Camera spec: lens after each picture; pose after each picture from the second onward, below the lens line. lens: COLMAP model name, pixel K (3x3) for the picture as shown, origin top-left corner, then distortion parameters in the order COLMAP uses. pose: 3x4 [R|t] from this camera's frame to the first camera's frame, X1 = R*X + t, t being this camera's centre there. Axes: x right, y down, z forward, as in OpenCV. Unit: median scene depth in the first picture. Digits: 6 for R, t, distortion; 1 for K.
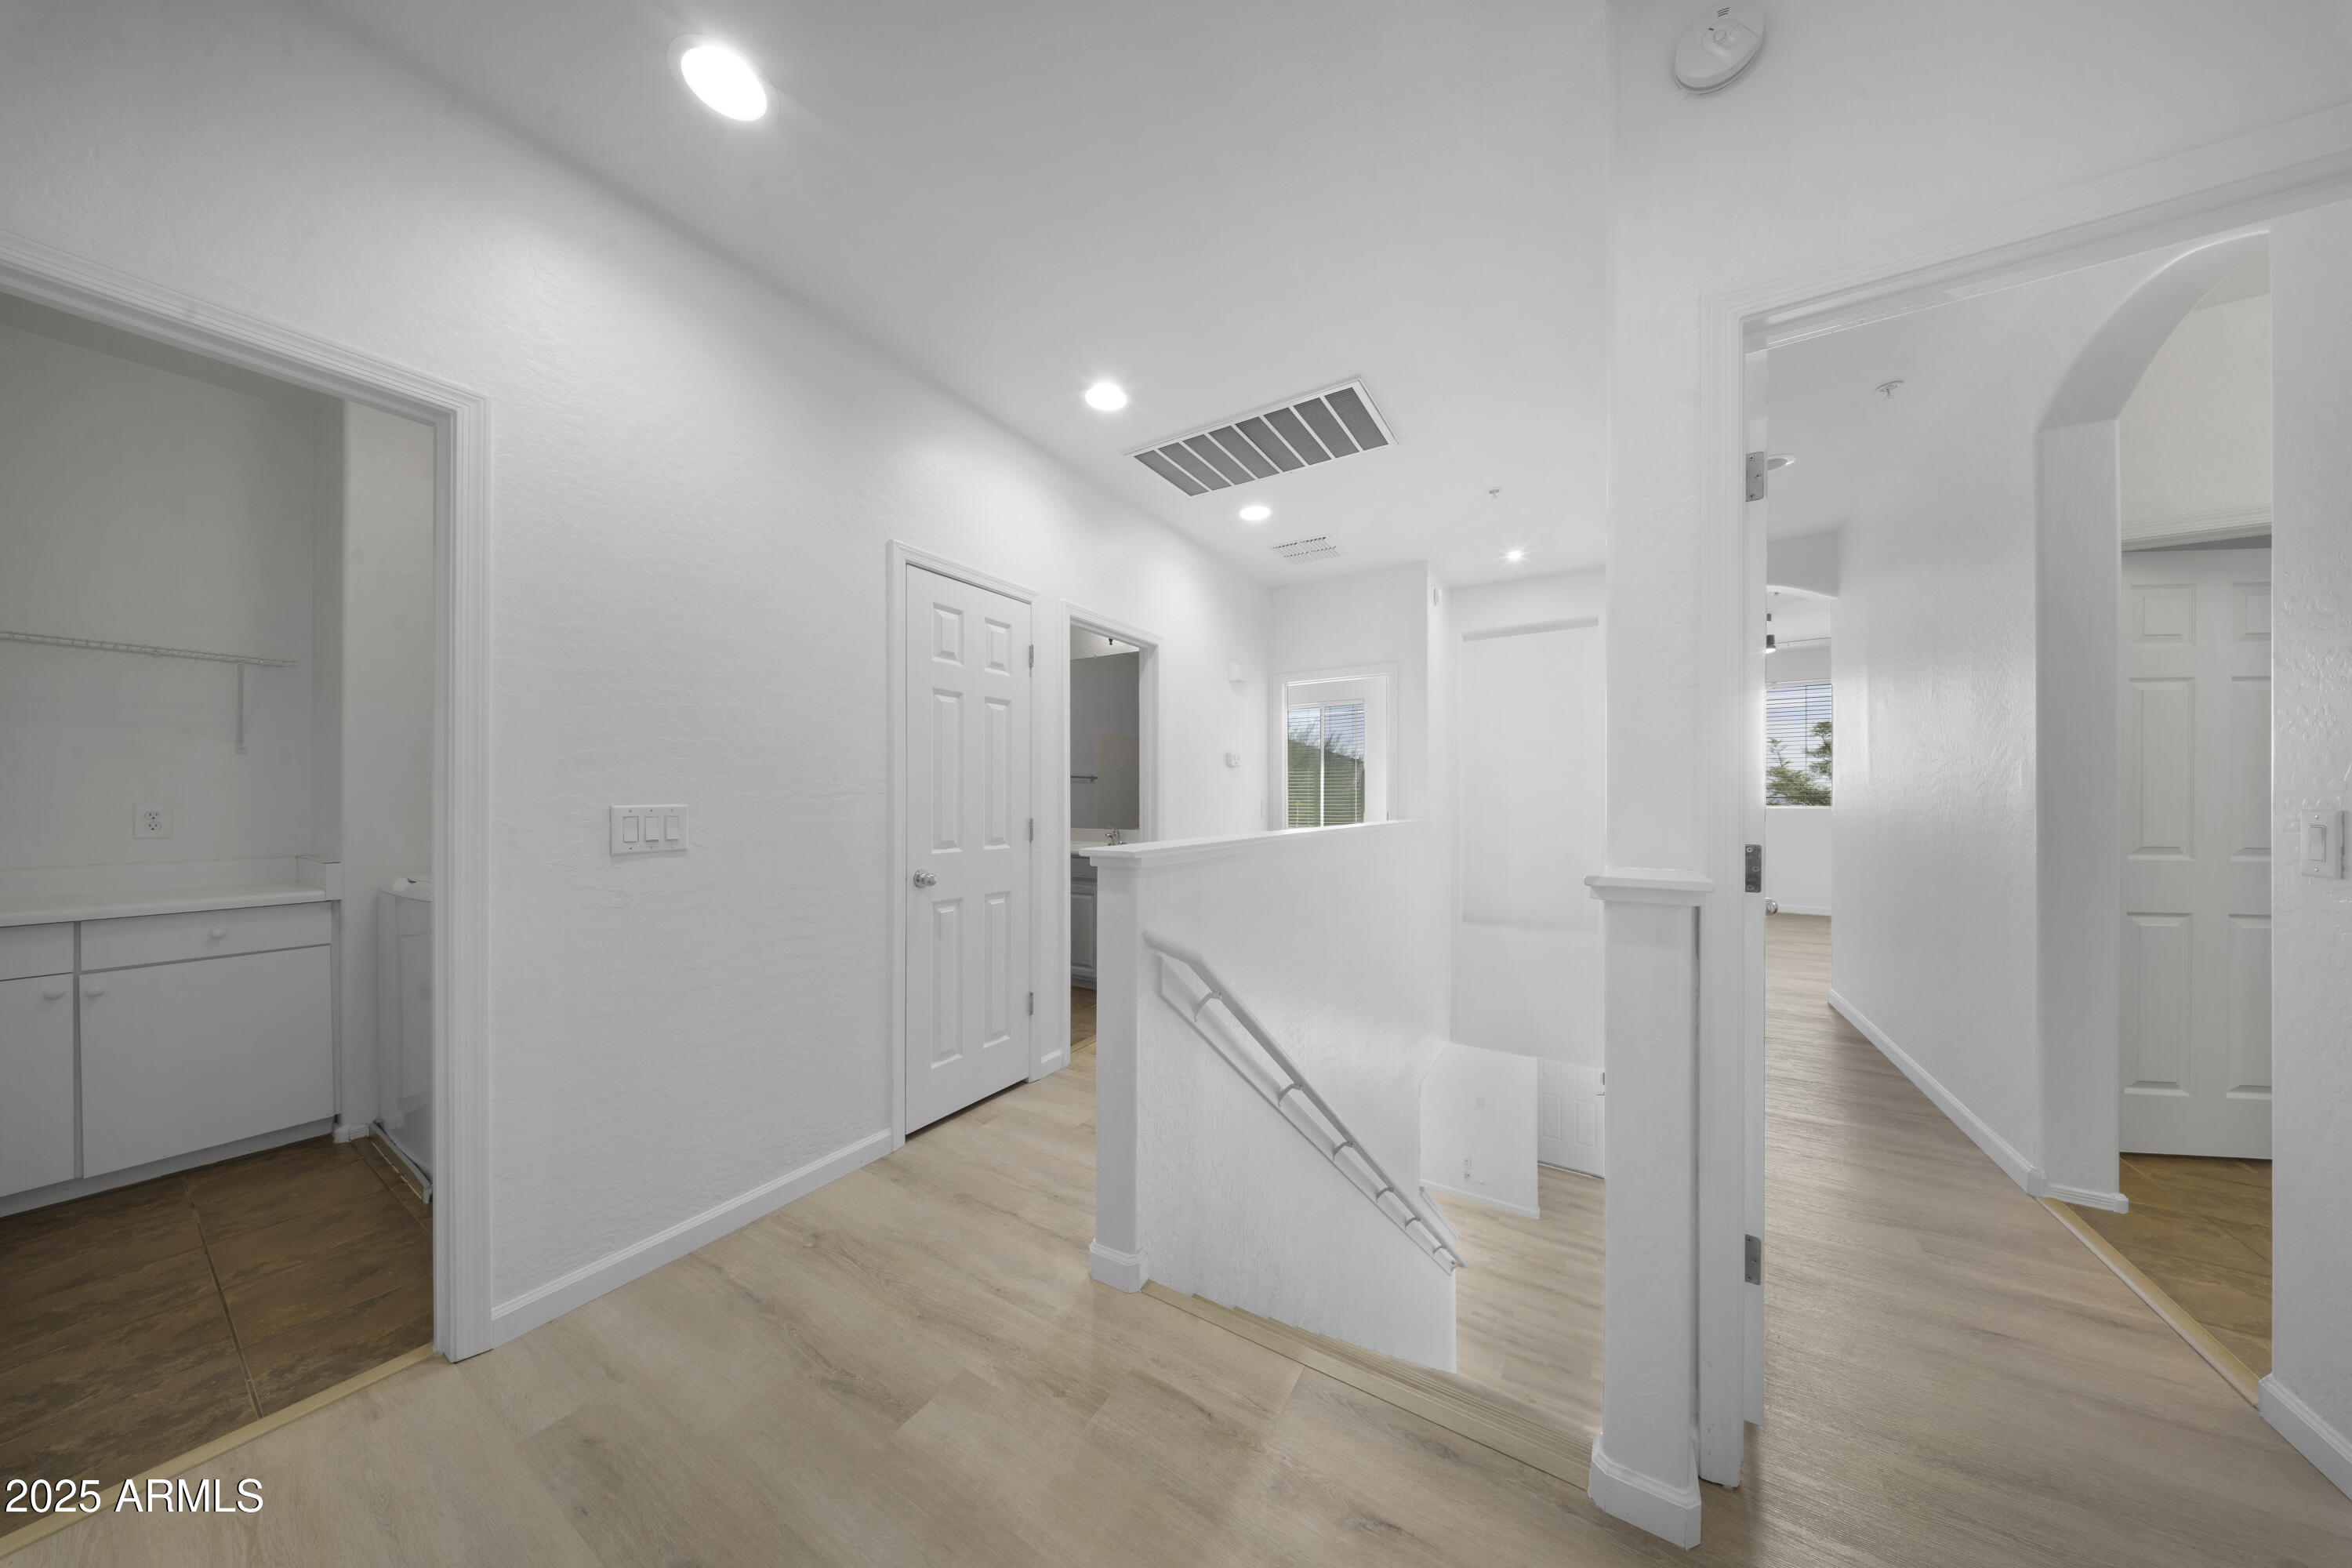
lens RADIAL K [[711.3, 0, 1177.3], [0, 711.3, 802.6], [0, 0, 1]] dist [-0.000001, 0.000007]
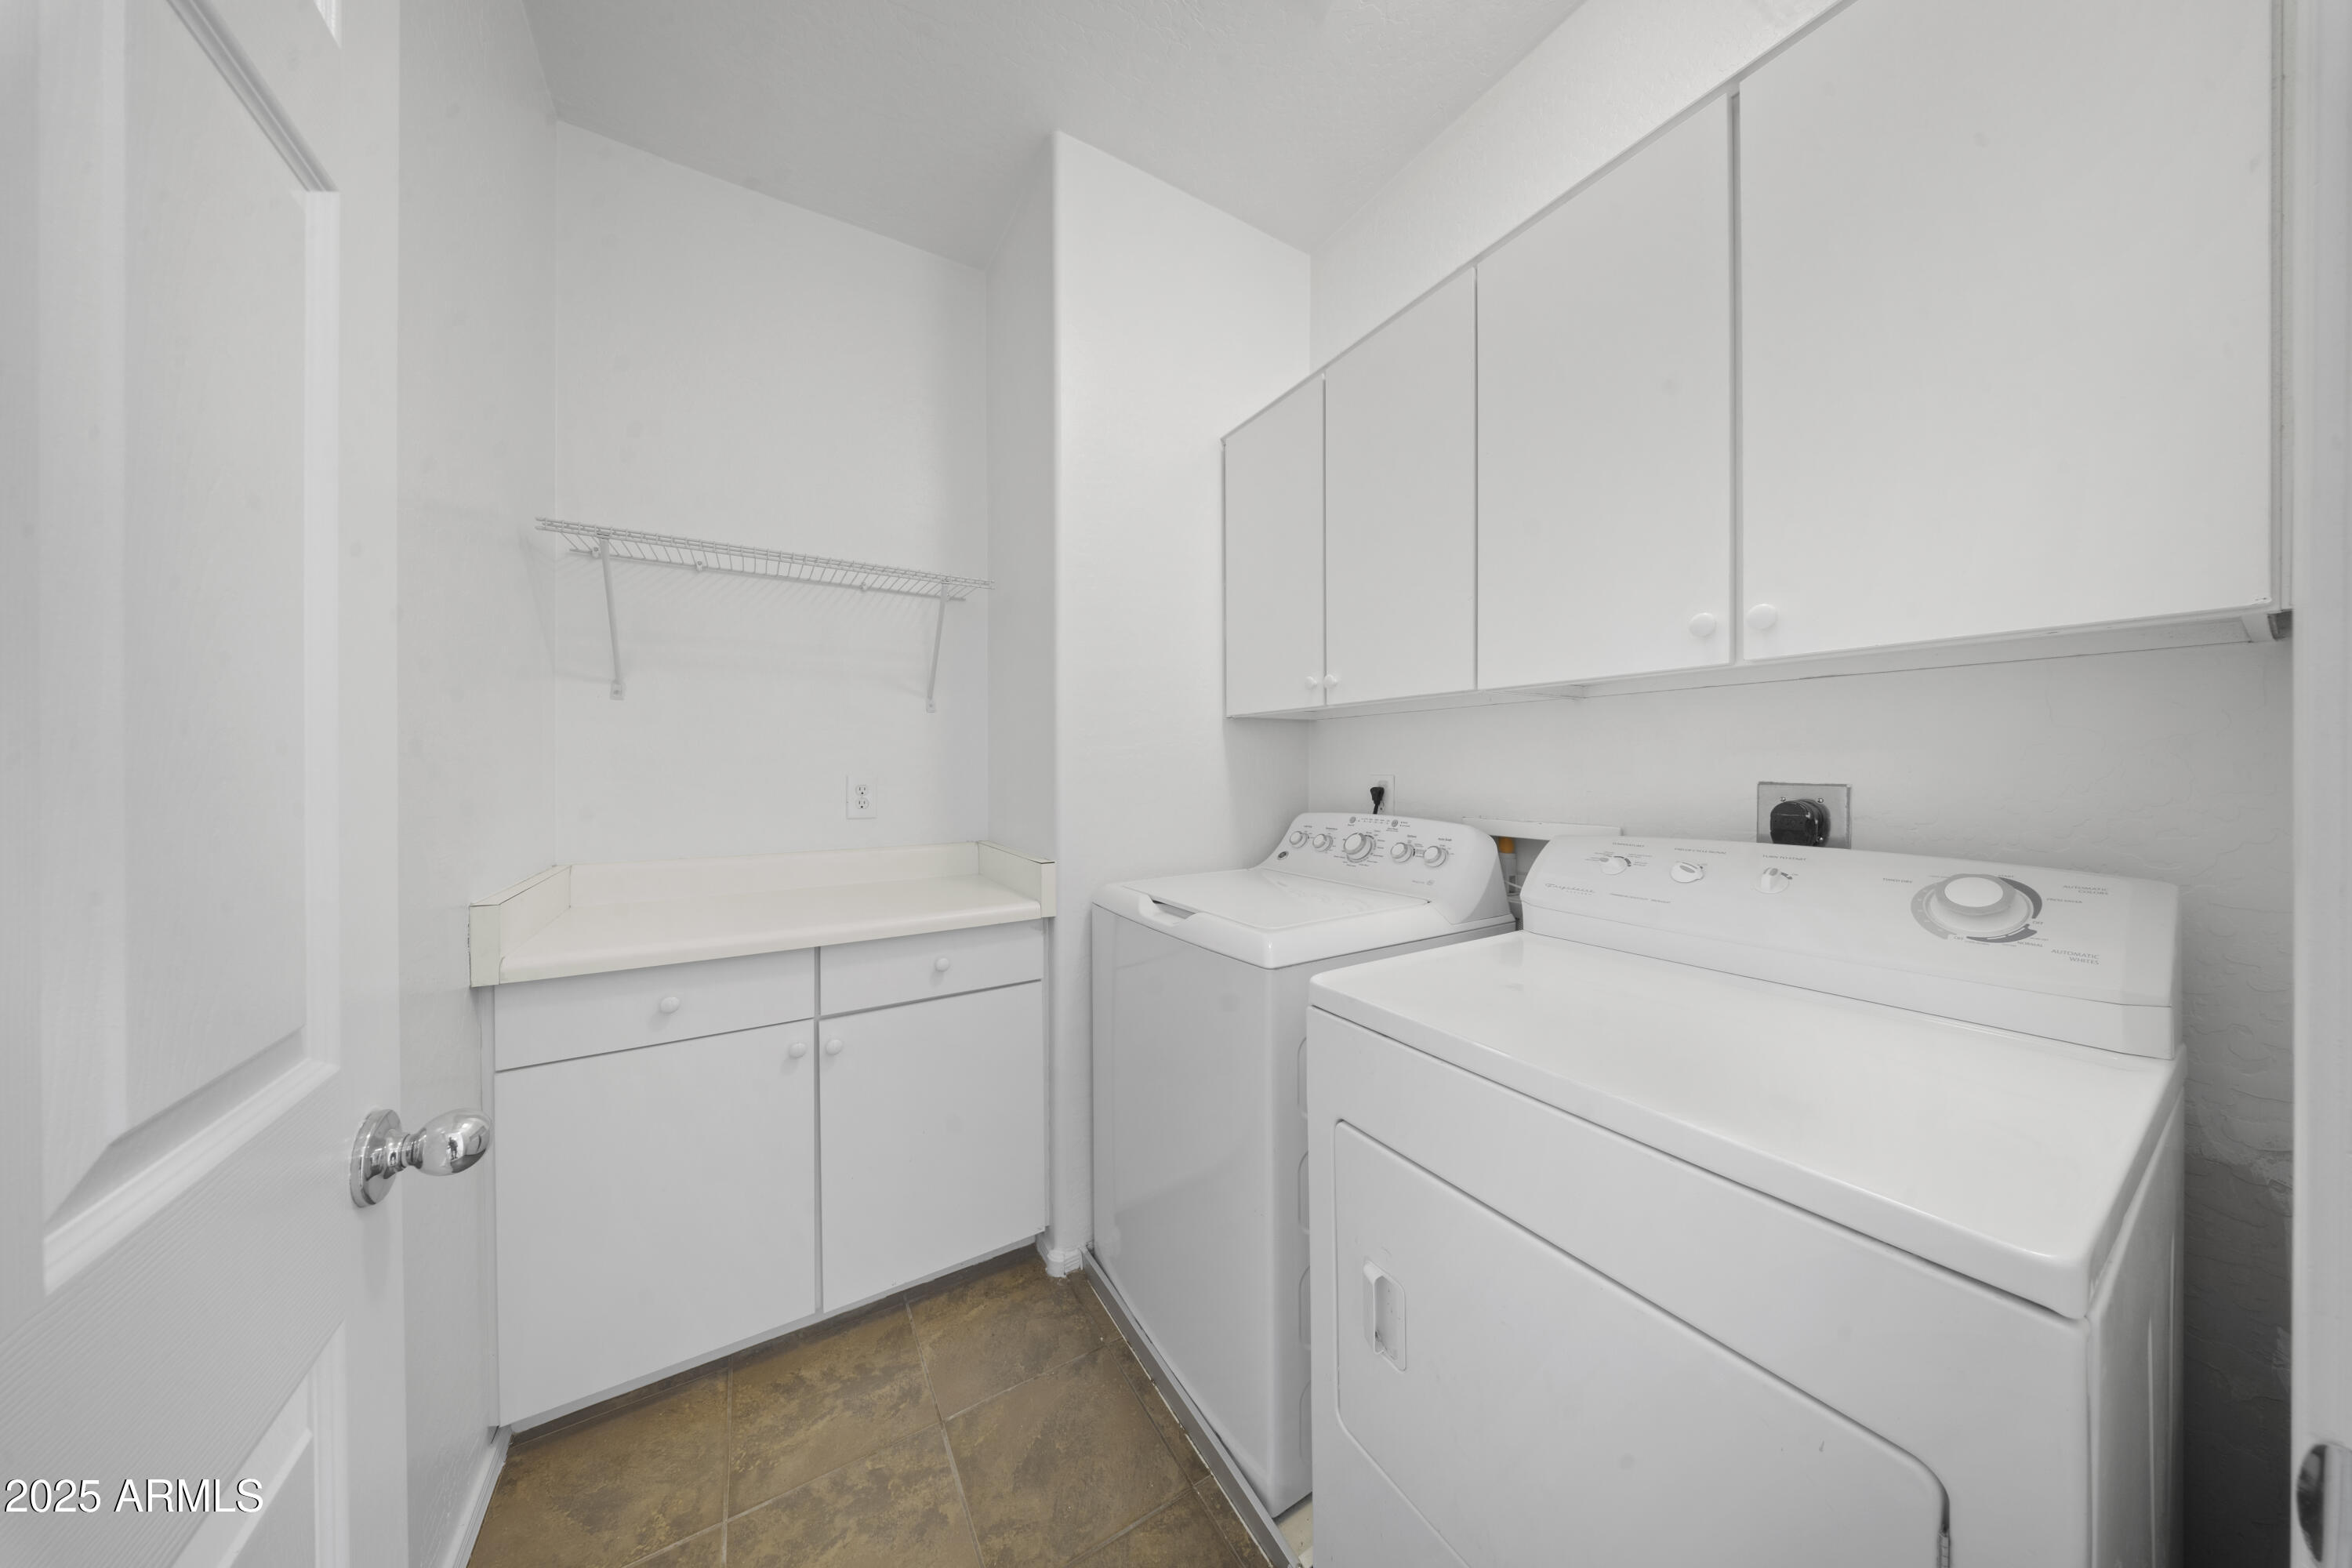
lens RADIAL K [[694.3, 0, 1176.0], [0, 694.3, 784.0], [0, 0, 1]] dist [0.000160, -0.000014]
pose [[0.891300, 0.003900, -0.453398, -0.778450], [-0.000630, 0.999973, 0.007363, 0.005018], [0.453415, -0.006277, 0.891278, 0.467102]]
